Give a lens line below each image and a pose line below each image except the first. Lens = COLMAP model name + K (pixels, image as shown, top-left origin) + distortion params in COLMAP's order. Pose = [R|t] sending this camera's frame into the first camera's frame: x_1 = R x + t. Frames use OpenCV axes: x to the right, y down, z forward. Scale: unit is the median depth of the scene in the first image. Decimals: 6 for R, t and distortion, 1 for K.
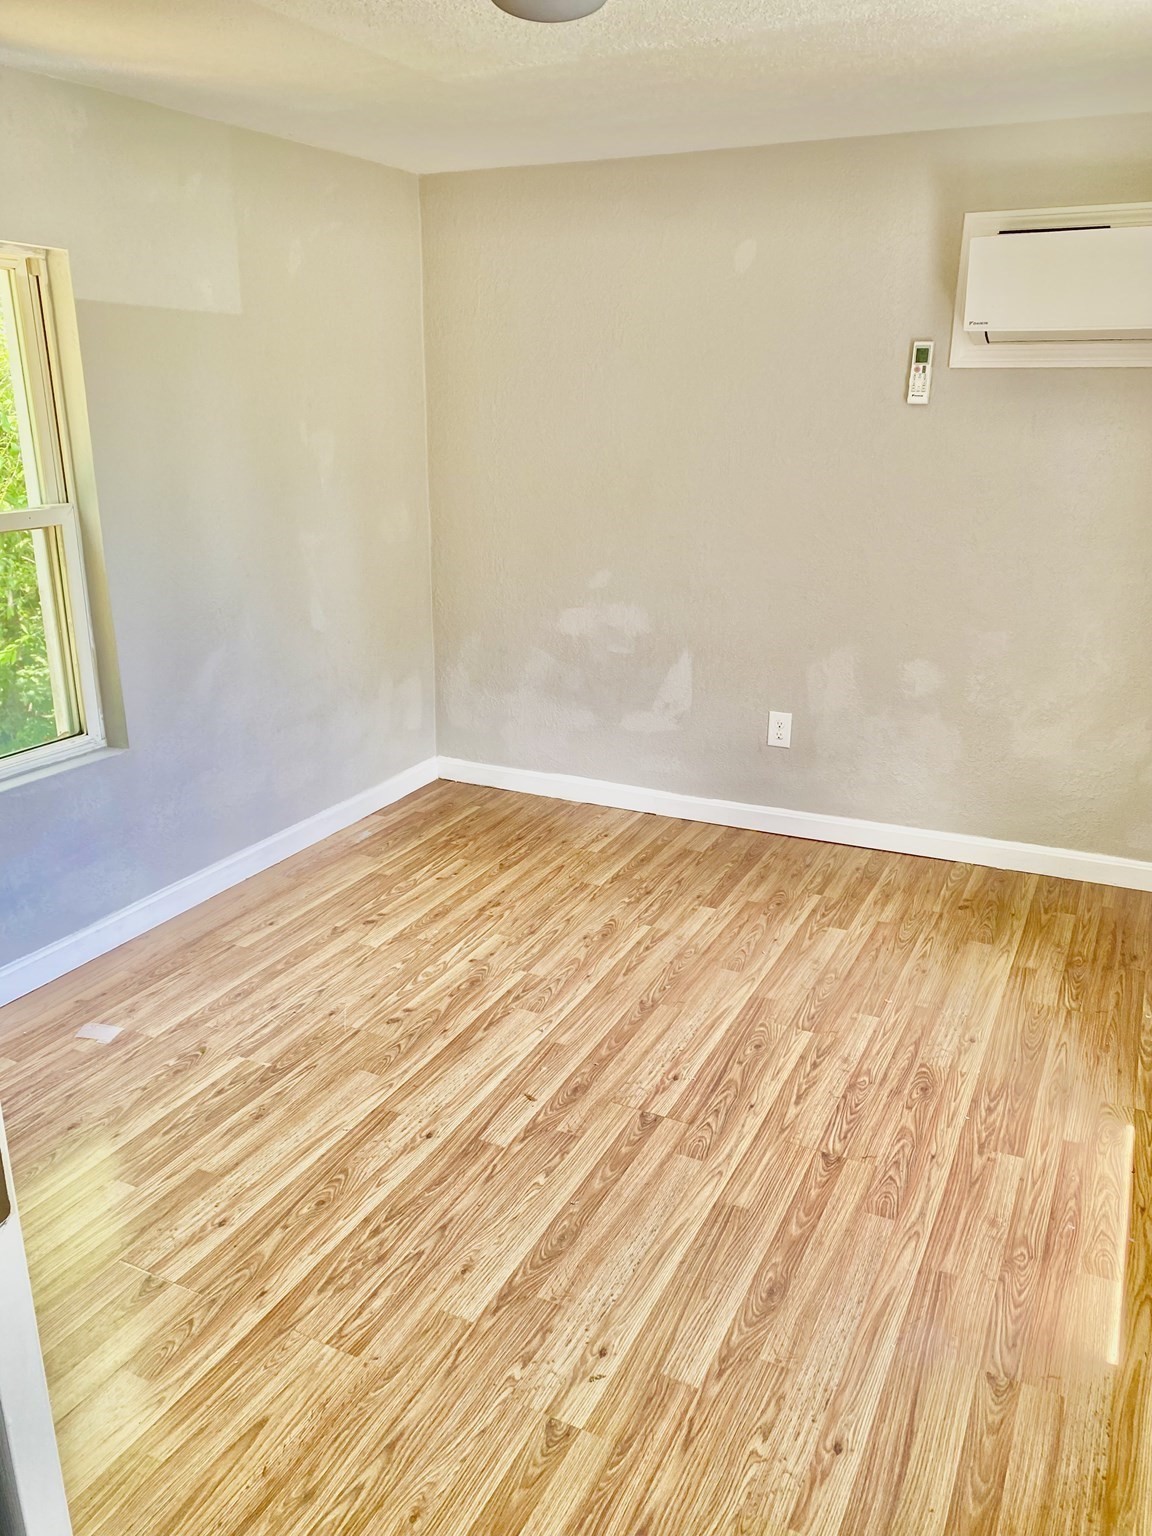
lens RADIAL K [[1171.2, 0, 540.5], [0, 1171.2, 781.0], [0, 0, 1]] dist [0.016230, -0.012443]
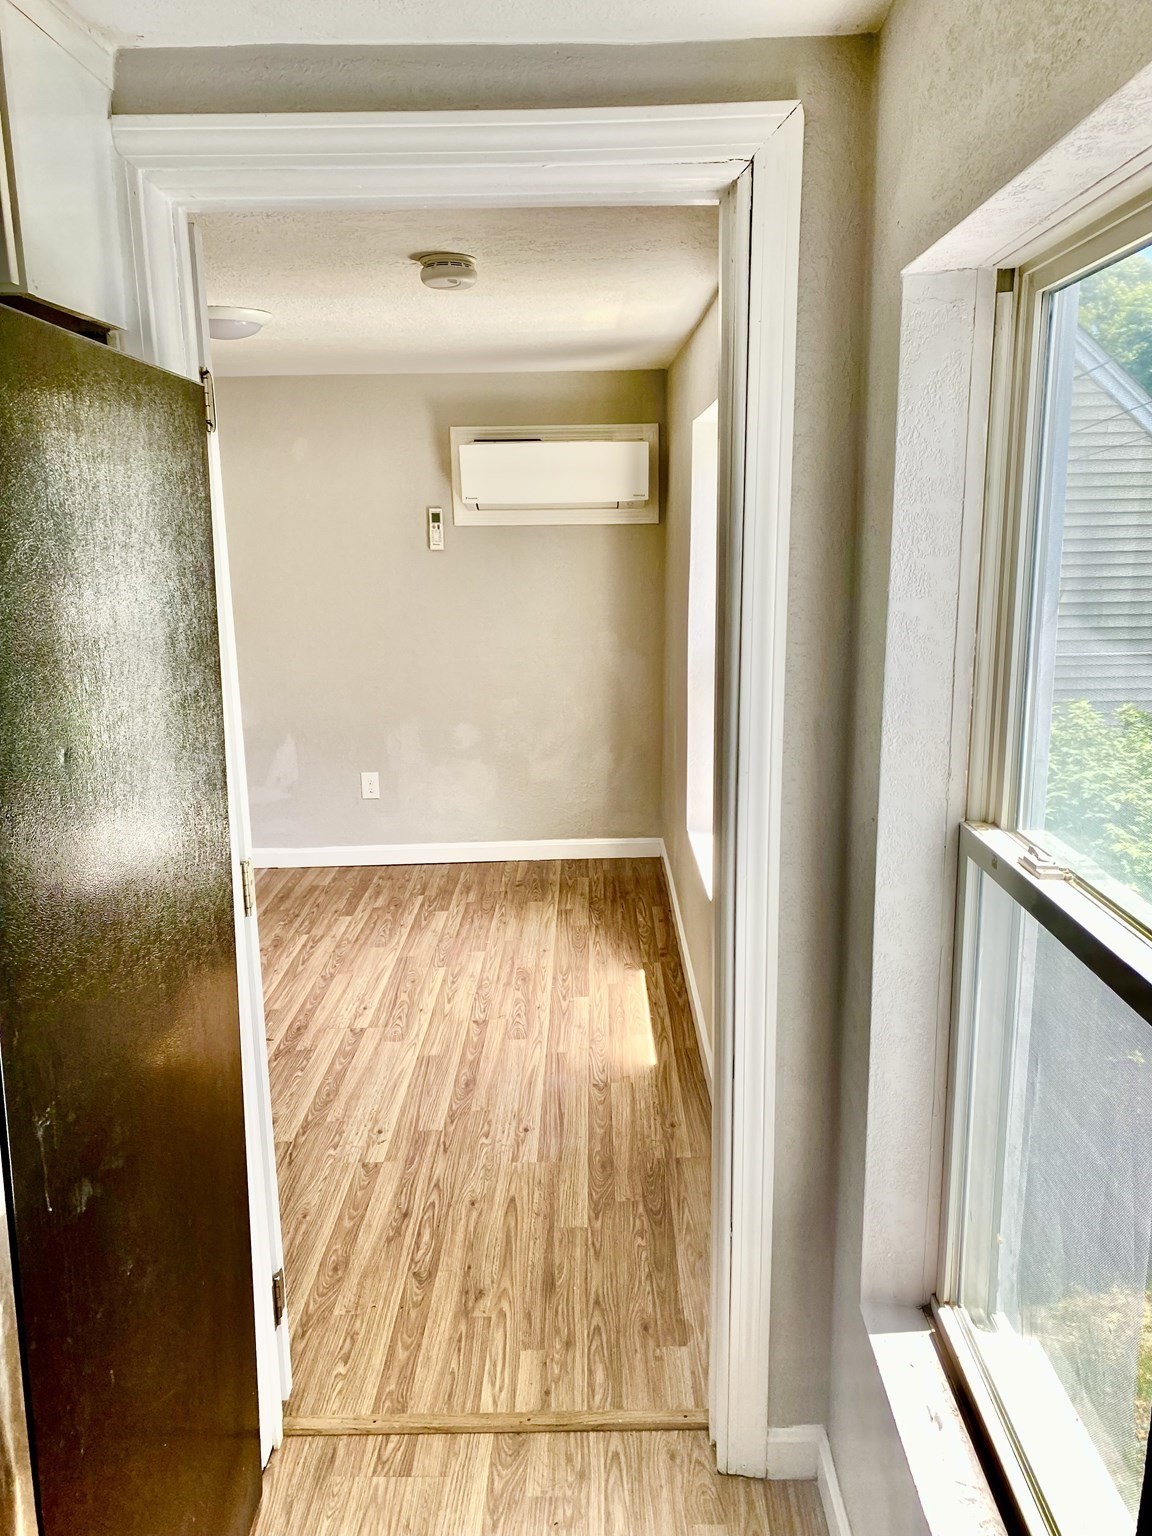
lens RADIAL K [[1171.2, 0, 577.3], [0, 1171.2, 767.7], [0, 0, 1]] dist [0.016230, -0.012443]
pose [[0.890248, -0.110081, 0.441974, -0.227596], [0.161189, 0.983703, -0.079667, 0.104992], [-0.426001, 0.142165, 0.893483, -0.391775]]
